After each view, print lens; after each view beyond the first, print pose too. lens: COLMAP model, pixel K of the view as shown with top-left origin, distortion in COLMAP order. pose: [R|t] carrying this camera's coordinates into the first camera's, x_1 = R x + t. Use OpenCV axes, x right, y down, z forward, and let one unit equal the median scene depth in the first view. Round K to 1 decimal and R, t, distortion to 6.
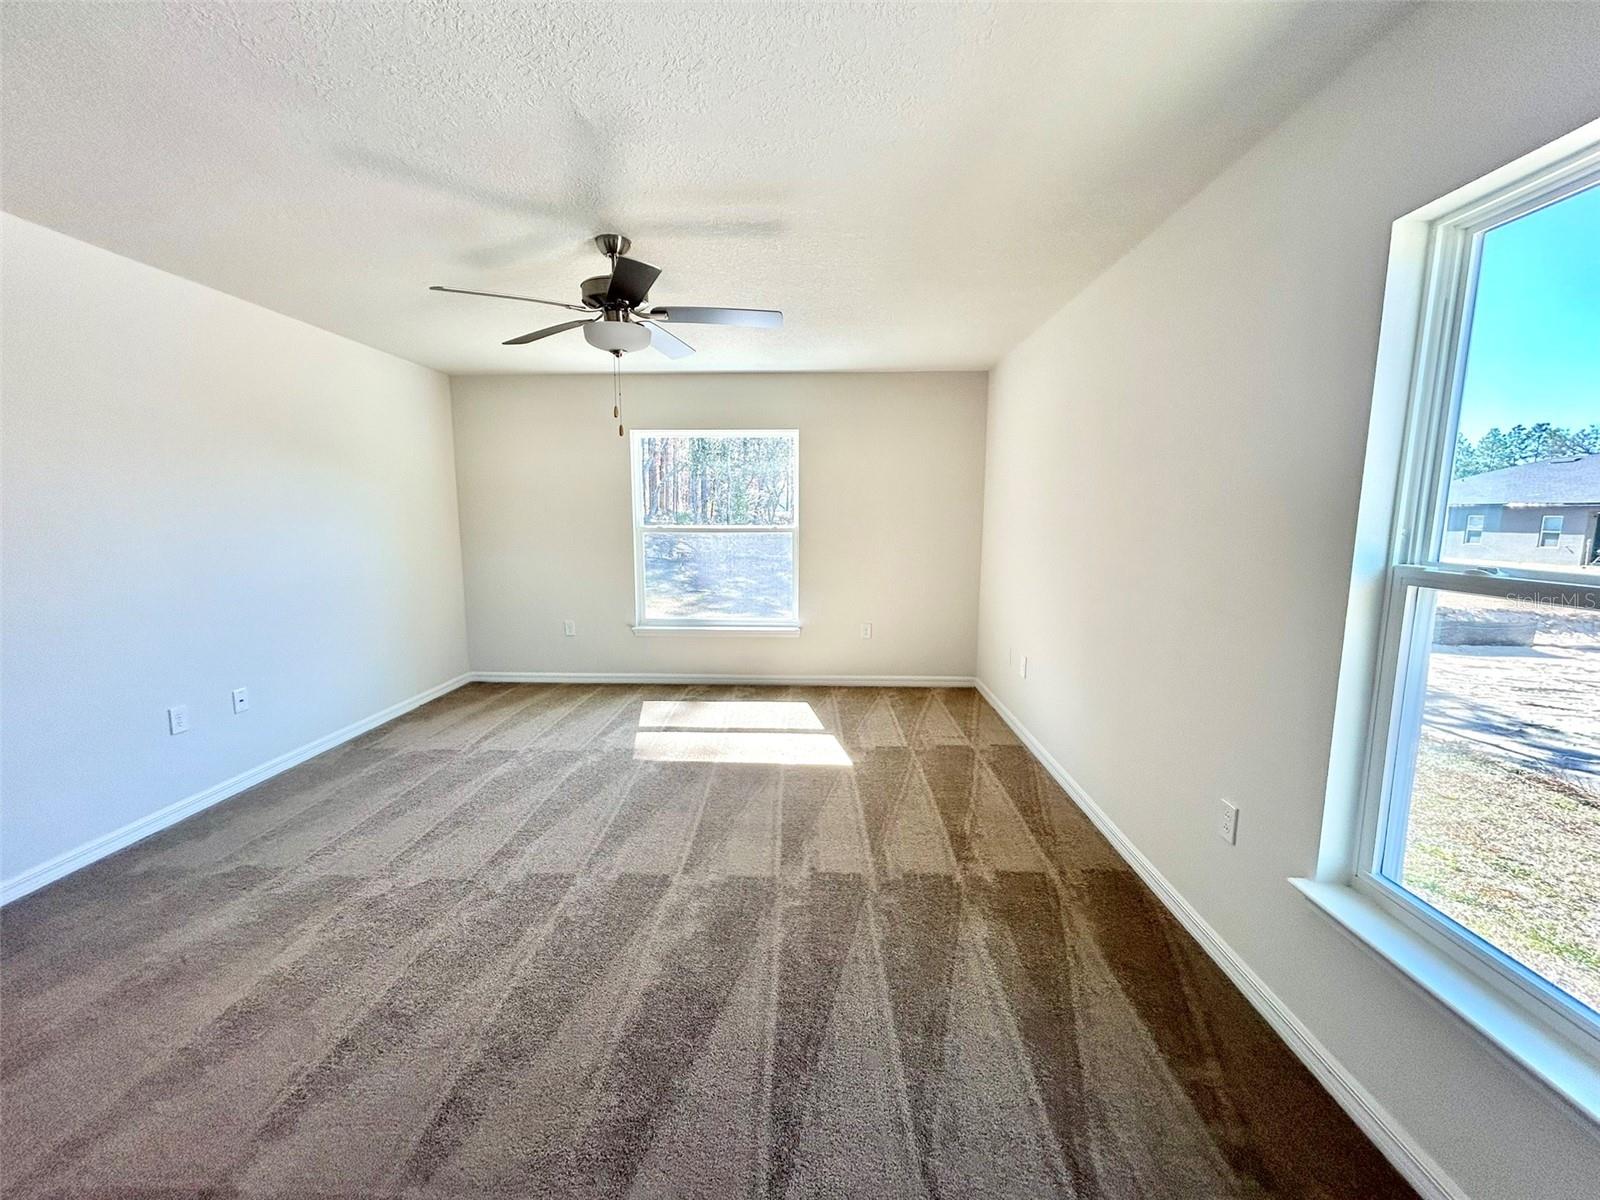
lens RADIAL K [[643.7, 0, 795.6], [0, 643.7, 601.1], [0, 0, 1]] dist [-0.000895, -0.000123]
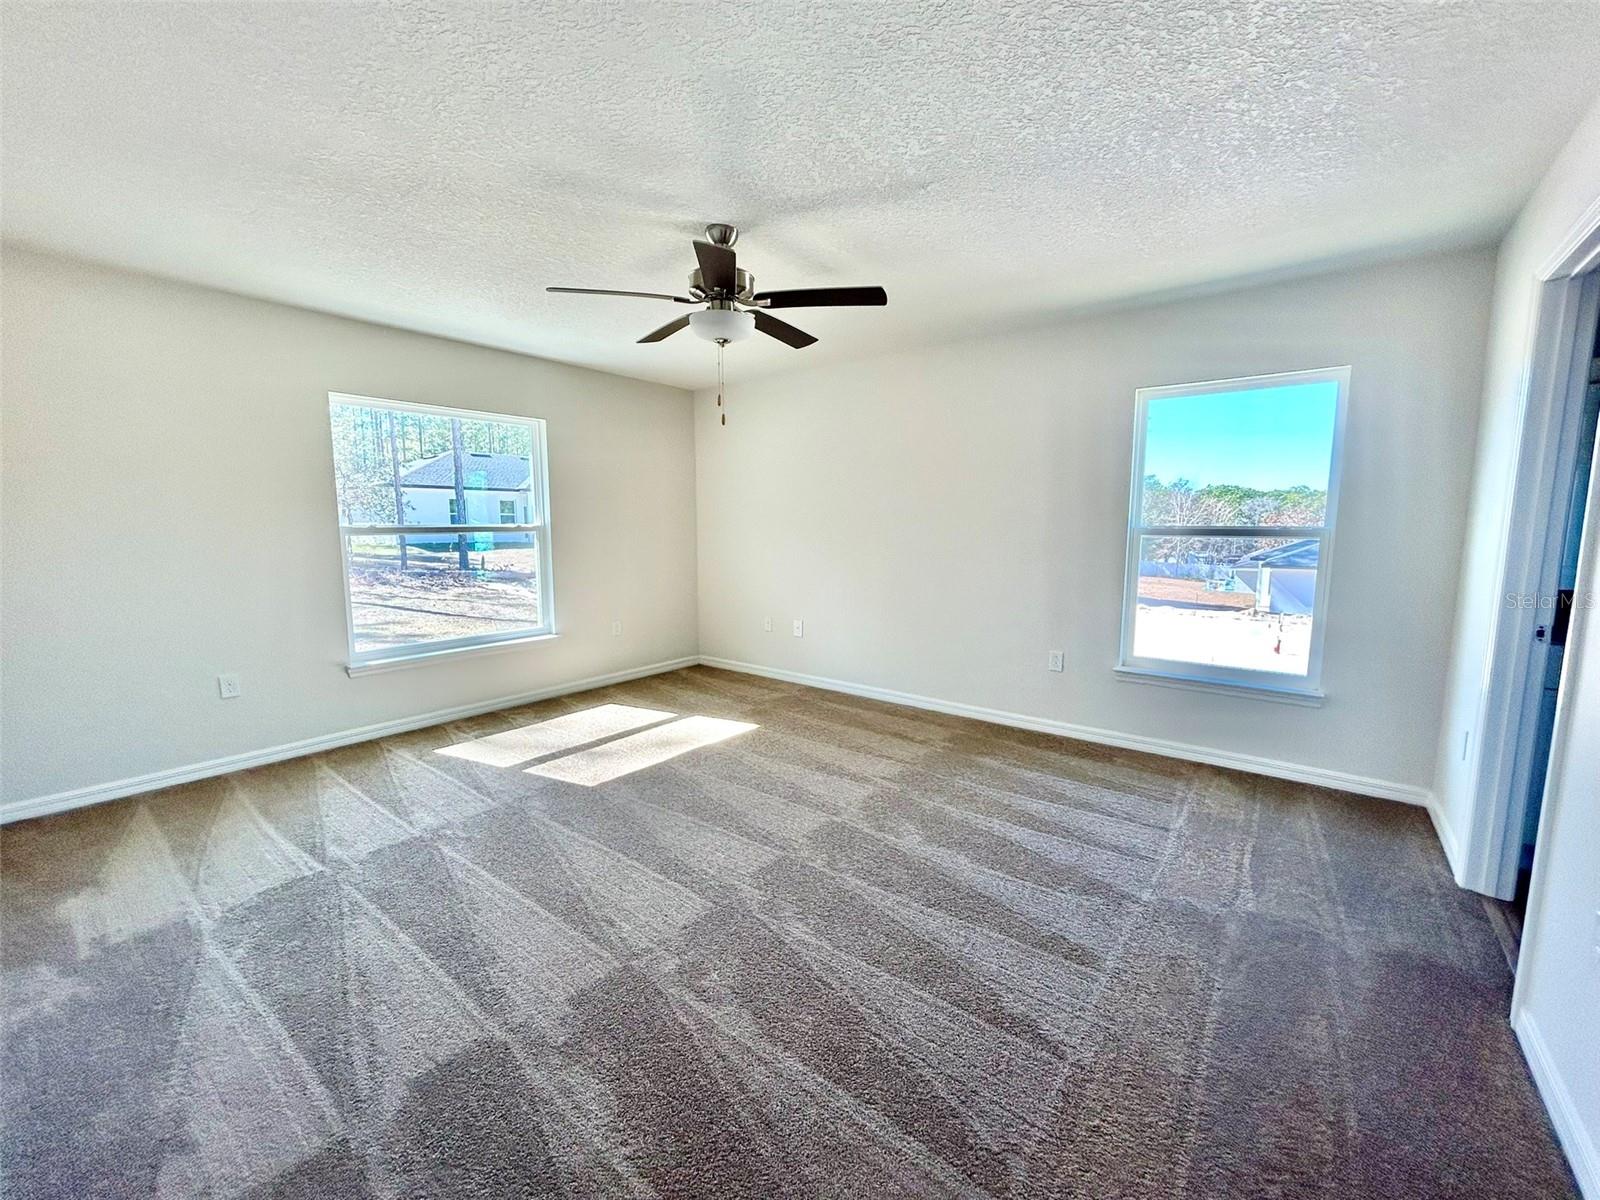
lens RADIAL K [[643.7, 0, 795.6], [0, 643.7, 601.1], [0, 0, 1]] dist [-0.000895, -0.000123]
pose [[0.592200, -0.098171, 0.799789, -0.675443], [0.109780, 0.993126, 0.040616, -0.007485], [-0.798278, 0.063748, 0.598906, 0.211463]]
